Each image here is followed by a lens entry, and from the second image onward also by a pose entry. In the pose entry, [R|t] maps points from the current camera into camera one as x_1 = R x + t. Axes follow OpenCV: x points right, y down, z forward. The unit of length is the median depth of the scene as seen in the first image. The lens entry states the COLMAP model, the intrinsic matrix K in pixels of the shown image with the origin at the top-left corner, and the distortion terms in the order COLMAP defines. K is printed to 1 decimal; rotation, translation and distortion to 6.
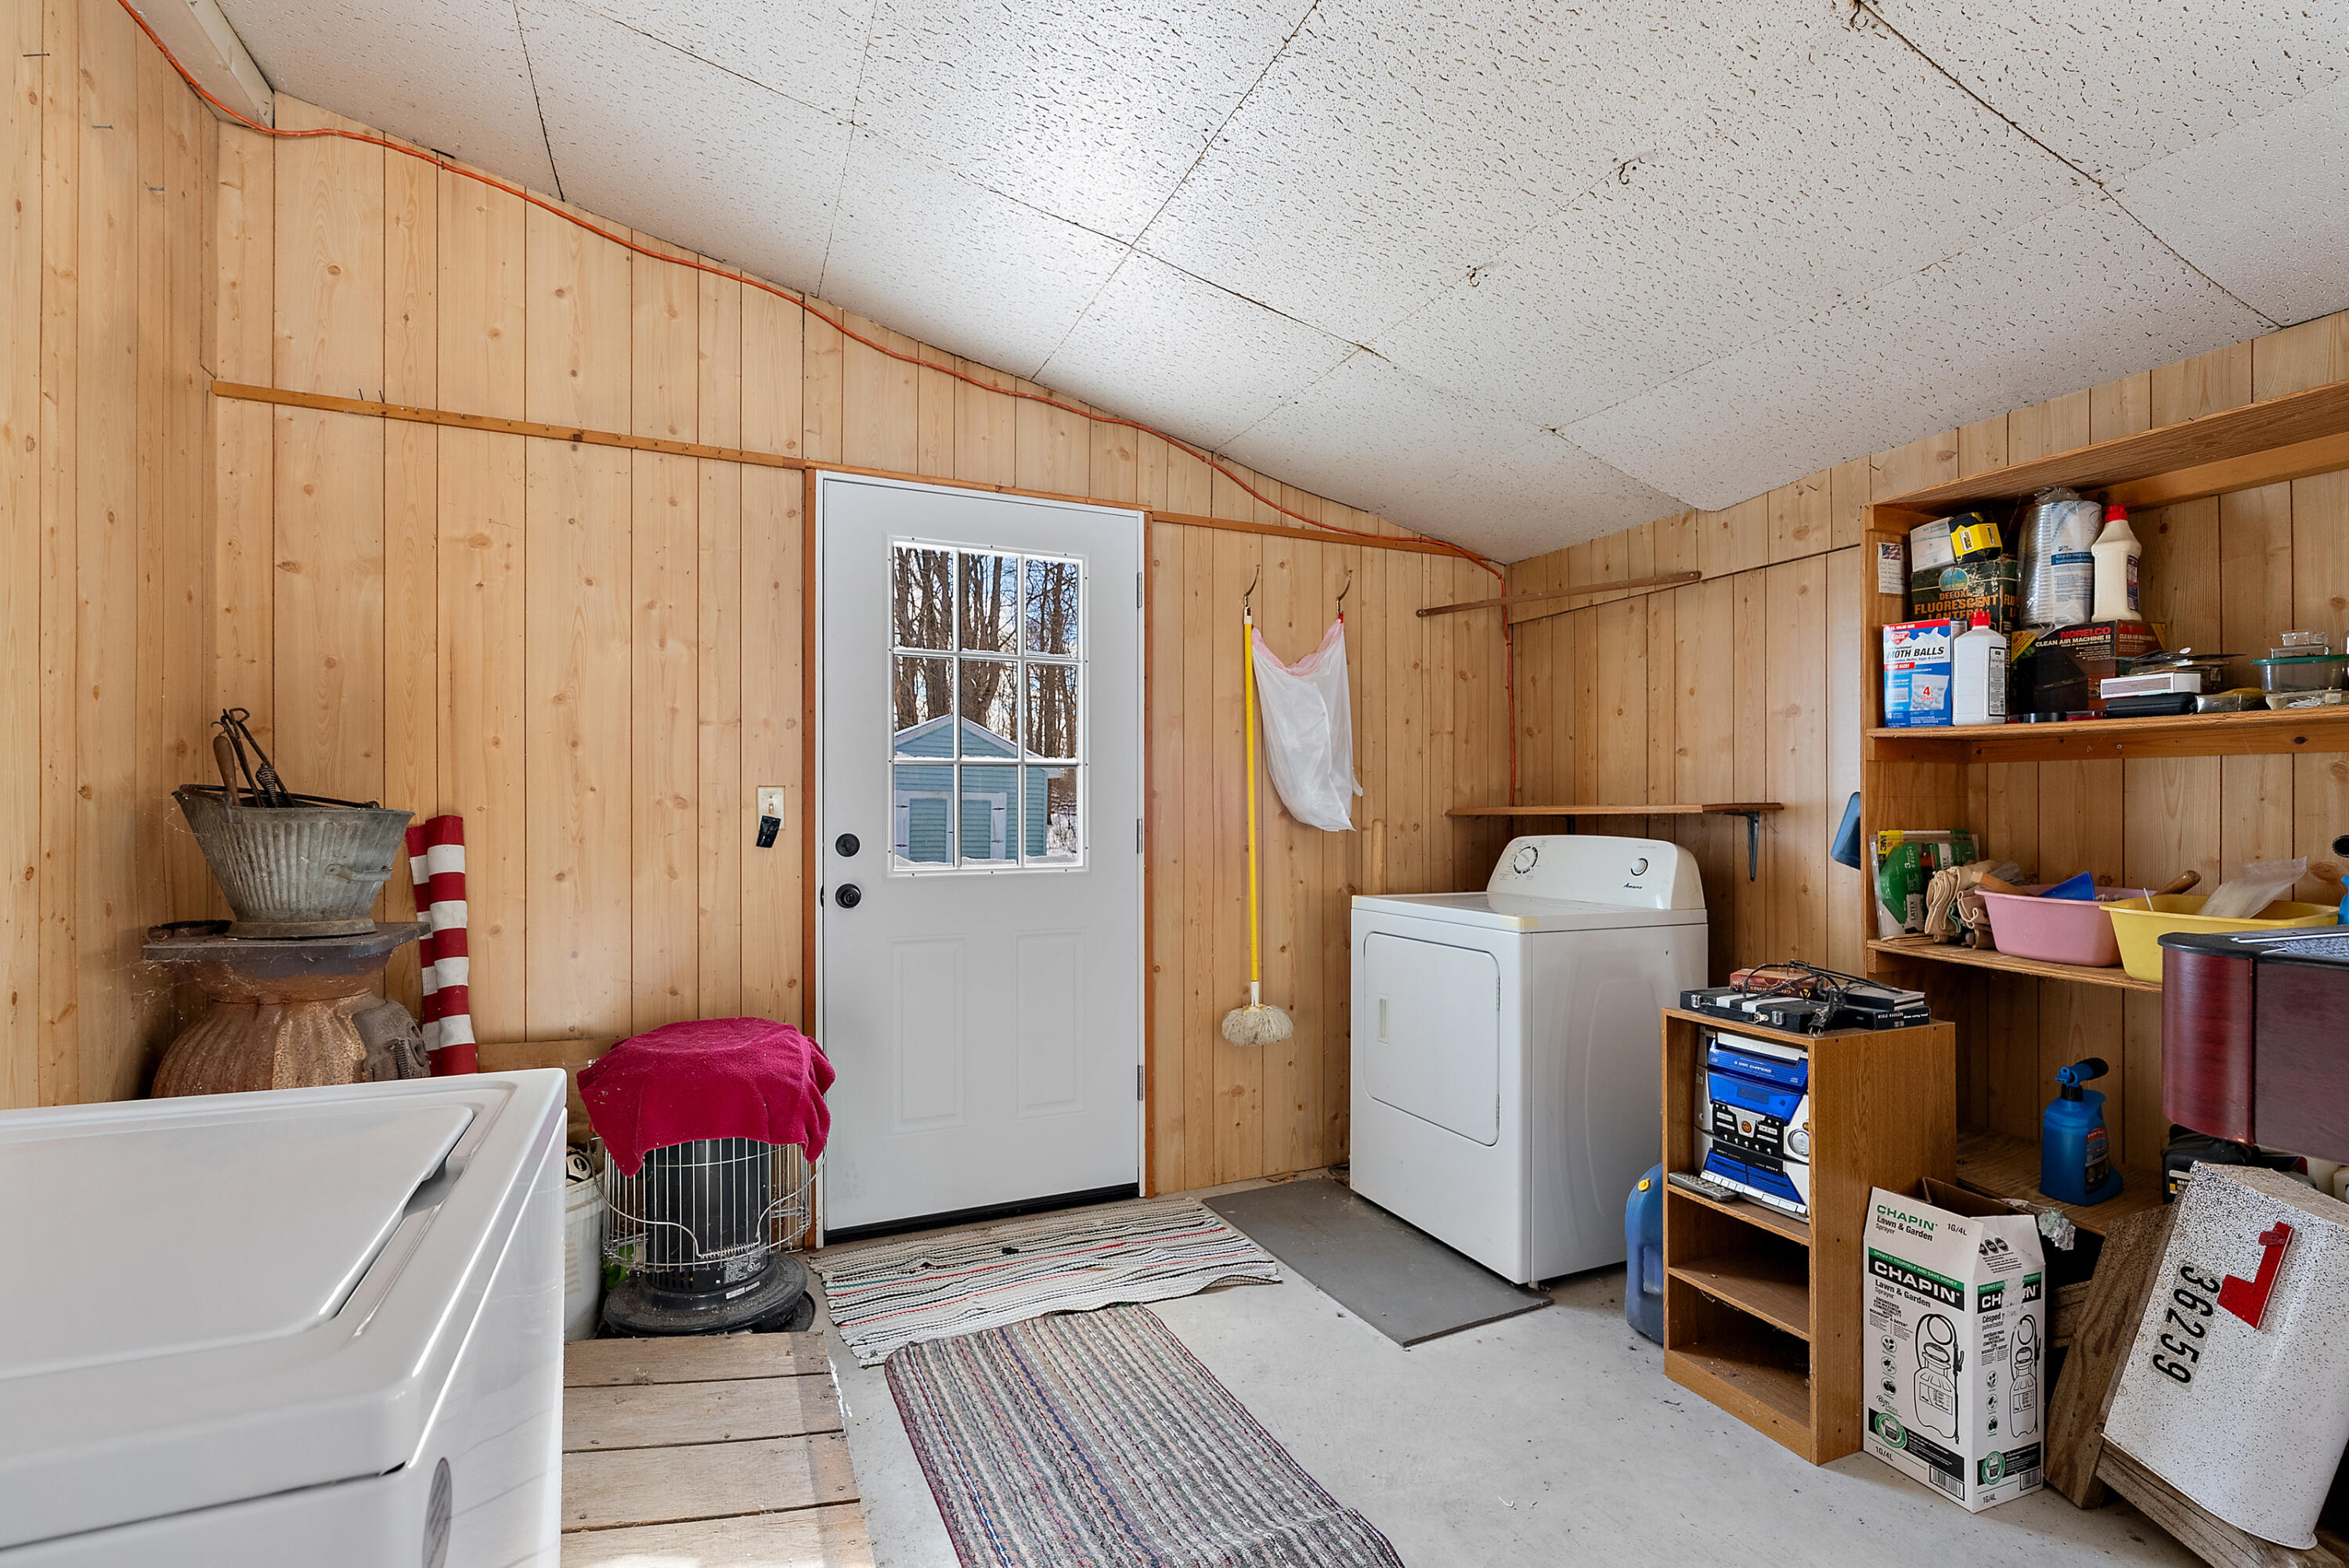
lens RADIAL K [[1076.2, 0, 1168.9], [0, 1076.2, 779.9], [0, 0, 1]] dist [-0.003698, 0.000869]
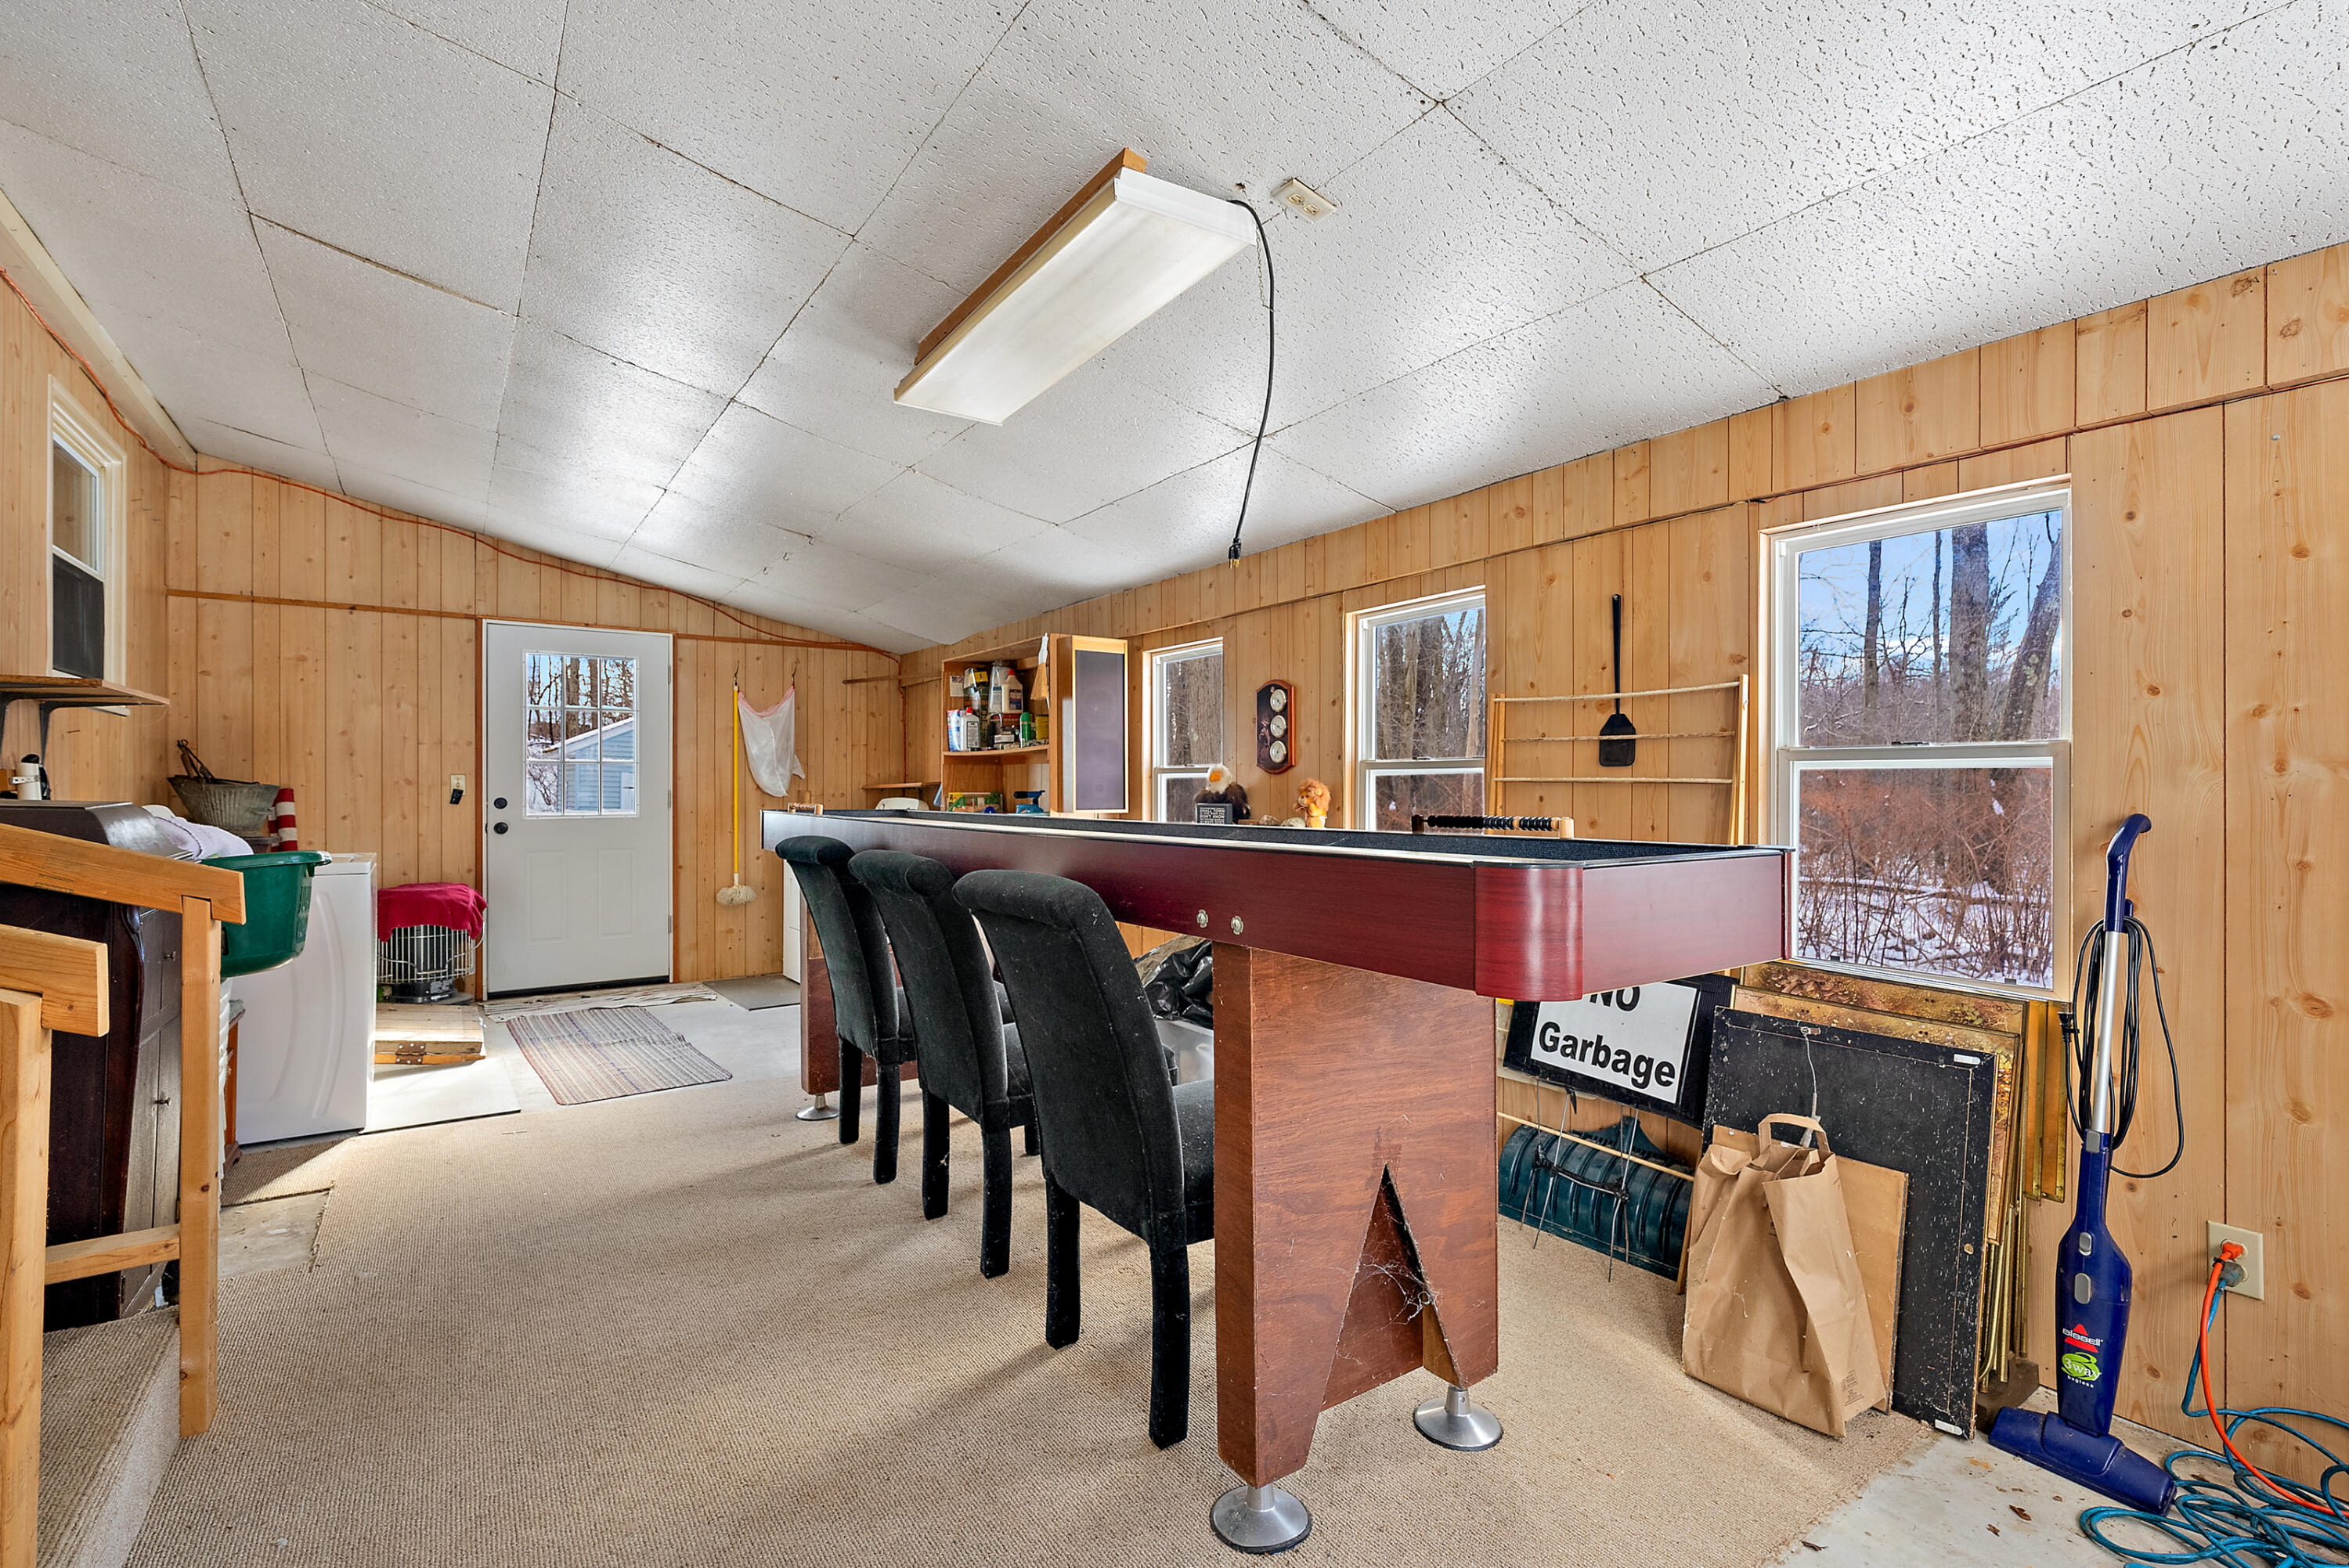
lens RADIAL K [[1069.8, 0, 1175.1], [0, 1069.8, 767.7], [0, 0, 1]] dist [-0.000778, -0.000142]
pose [[0.980227, 0.001223, 0.197875, 0.572226], [-0.002350, 0.999982, 0.005459, -0.021178], [-0.197865, -0.005816, 0.980212, -1.281041]]
